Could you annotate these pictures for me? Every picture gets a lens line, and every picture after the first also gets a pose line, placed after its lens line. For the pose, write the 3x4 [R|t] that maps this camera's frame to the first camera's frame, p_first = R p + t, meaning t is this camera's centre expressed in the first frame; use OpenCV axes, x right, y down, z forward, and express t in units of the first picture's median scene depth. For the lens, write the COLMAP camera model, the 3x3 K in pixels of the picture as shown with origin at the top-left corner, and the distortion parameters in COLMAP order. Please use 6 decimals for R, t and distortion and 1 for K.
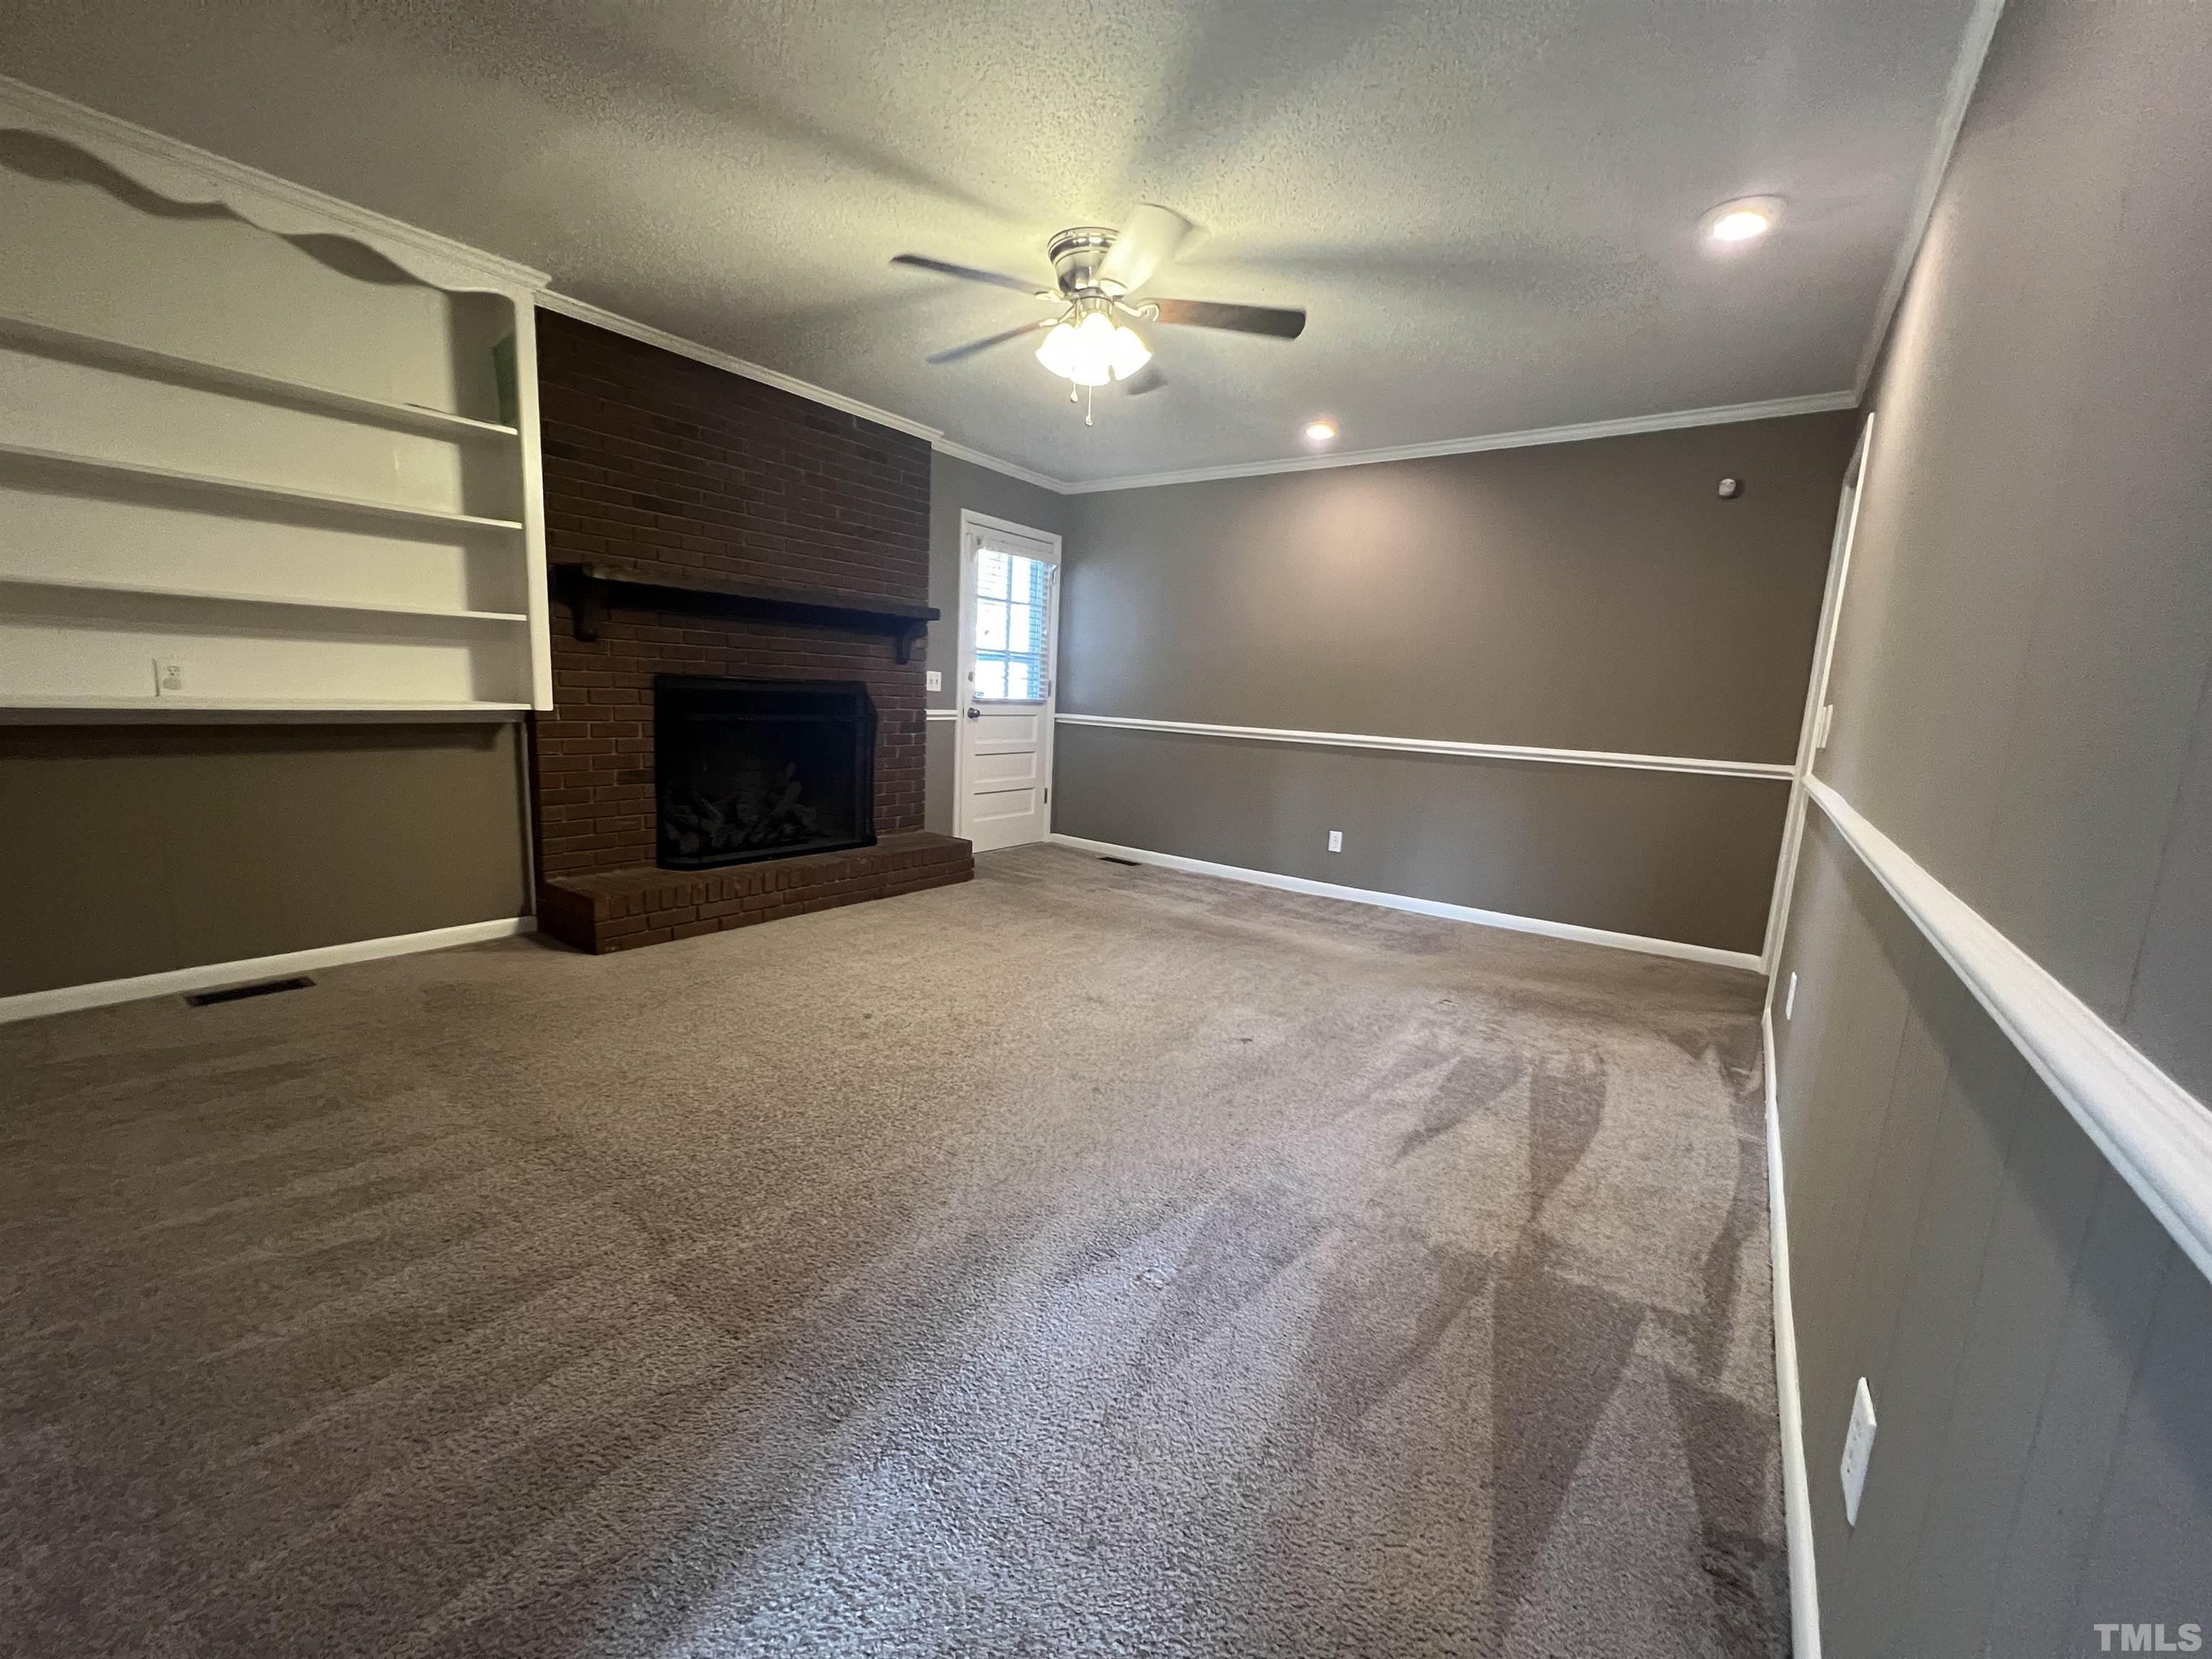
lens RADIAL K [[875.6, 0, 1105.8], [0, 875.6, 827.4], [0, 0, 1]] dist [0.001510, 0.000250]
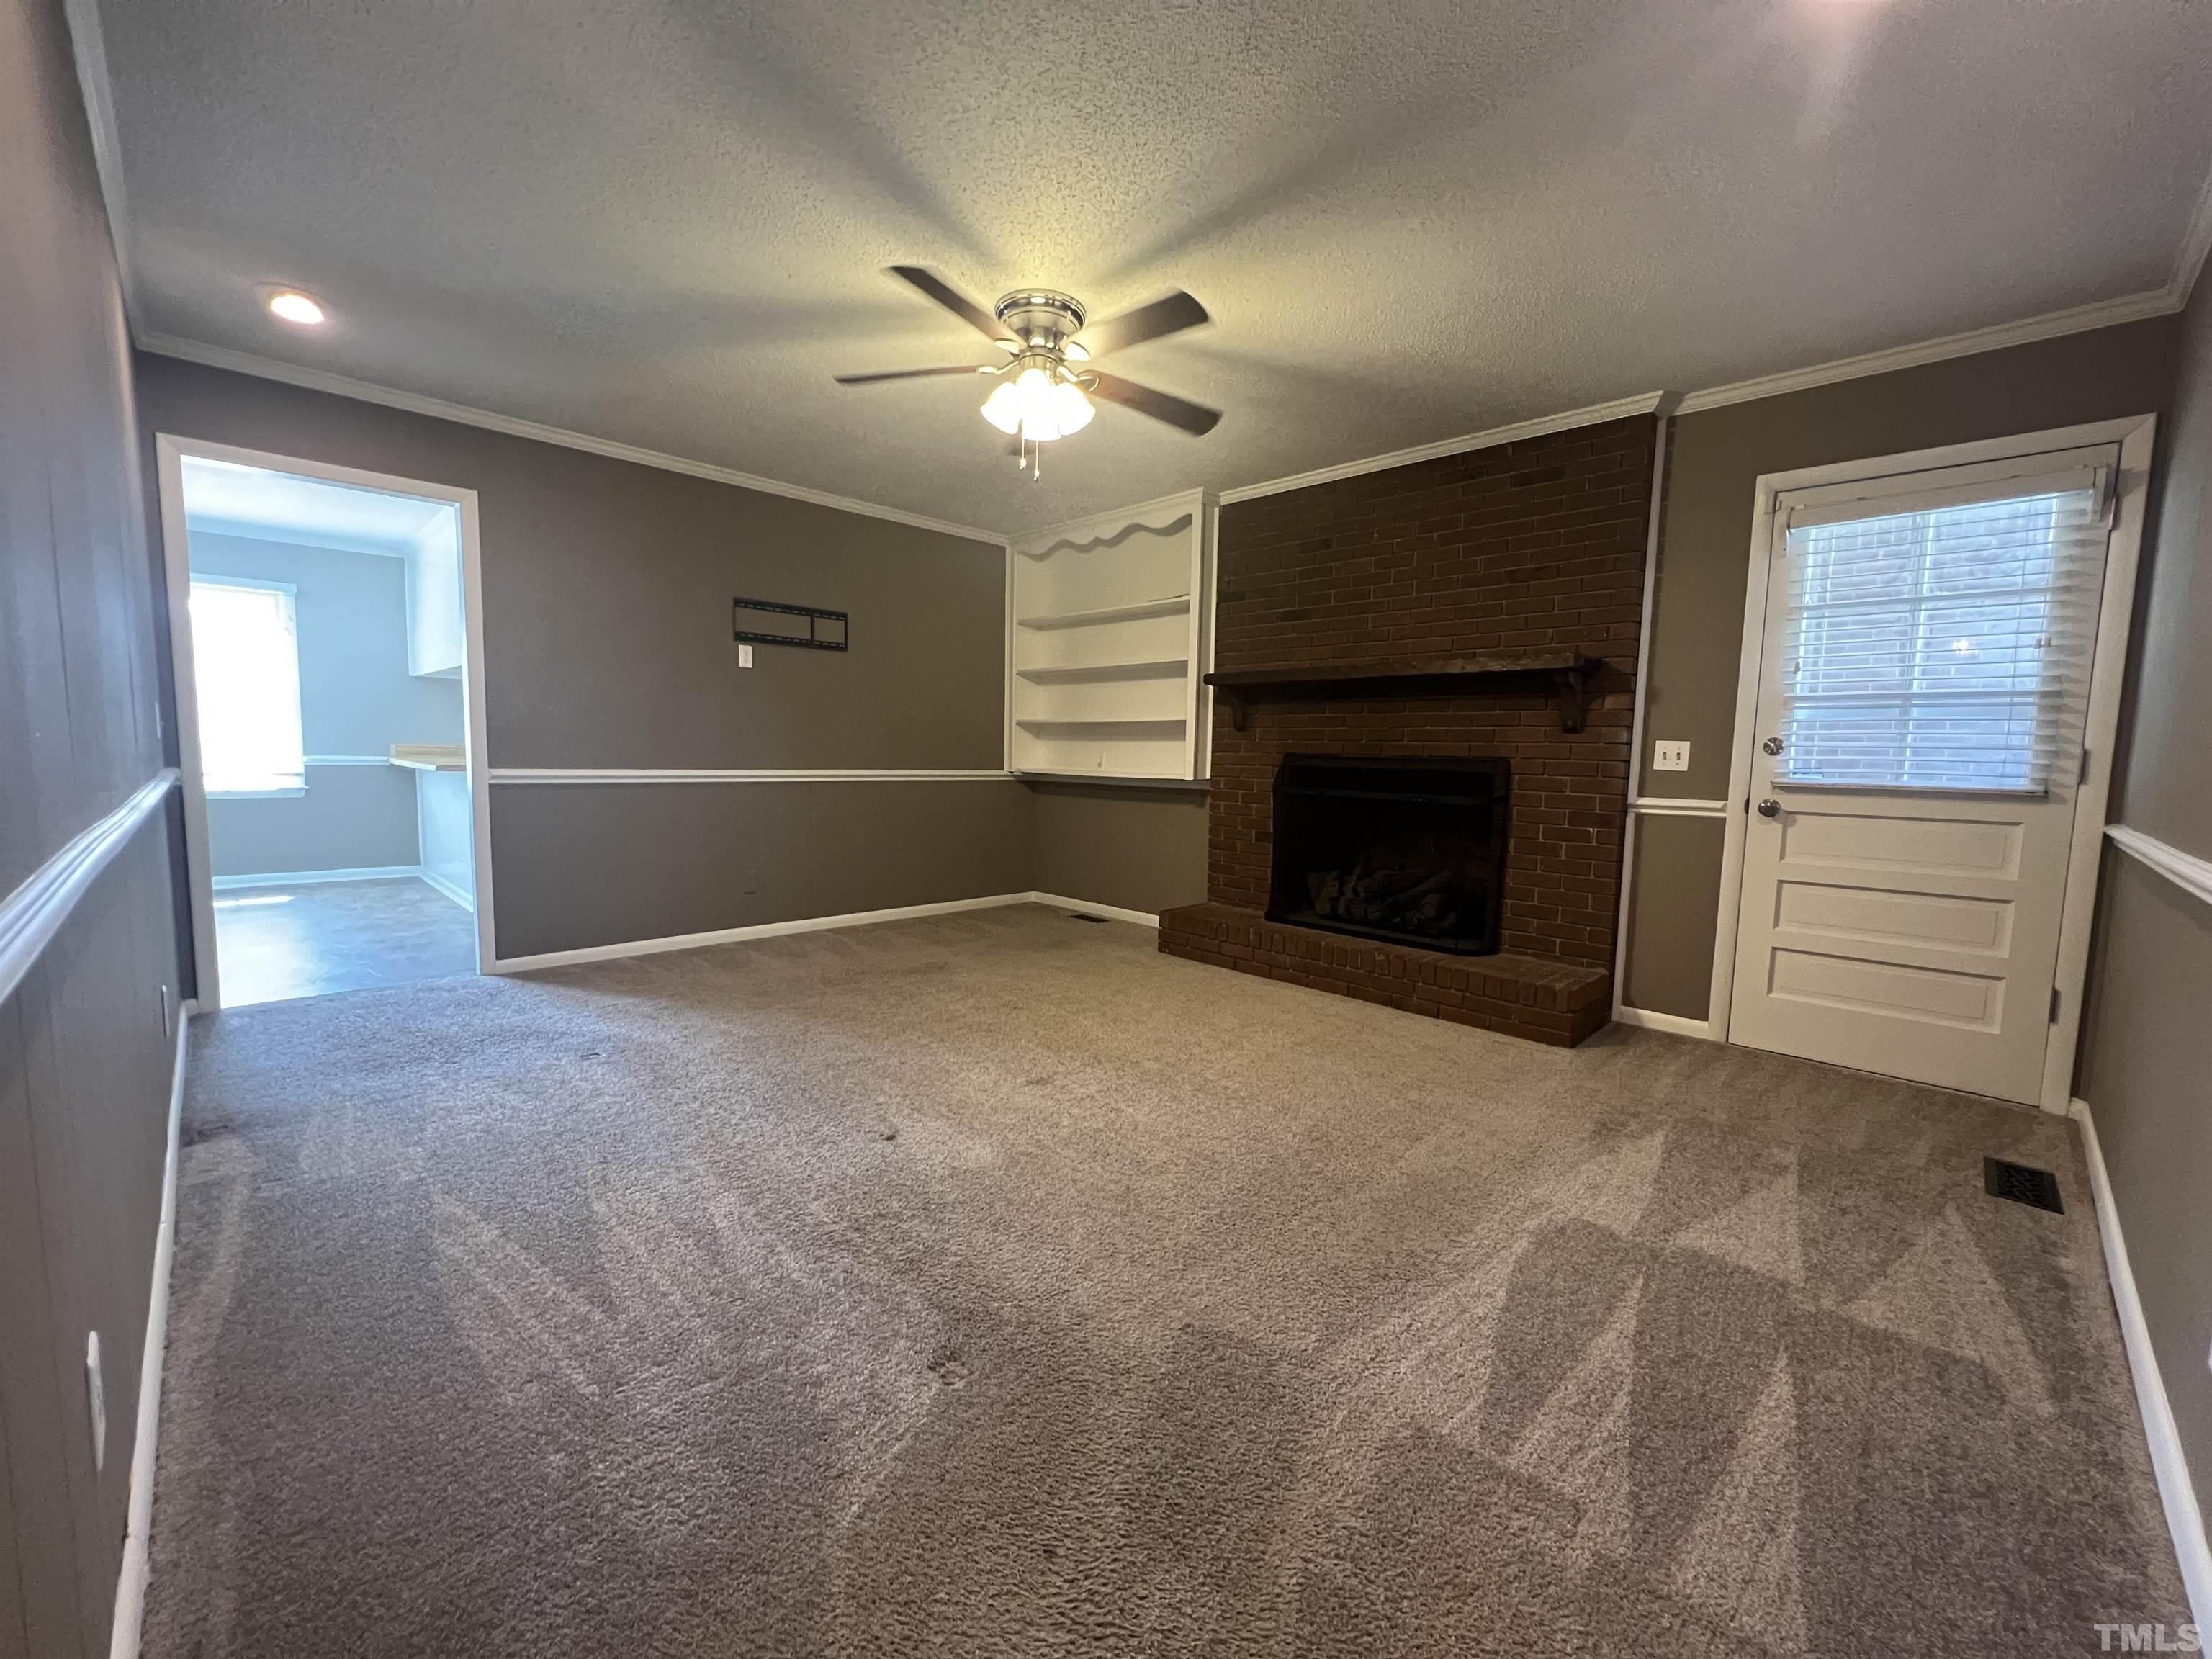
lens RADIAL K [[875.6, 0, 1105.3], [0, 875.6, 829.0], [0, 0, 1]] dist [0.001510, 0.000250]
pose [[-0.139247, 0.038836, -0.989496, 0.605603], [-0.182986, 0.981014, 0.064254, -0.090298], [0.973204, 0.190011, -0.129496, 0.796281]]
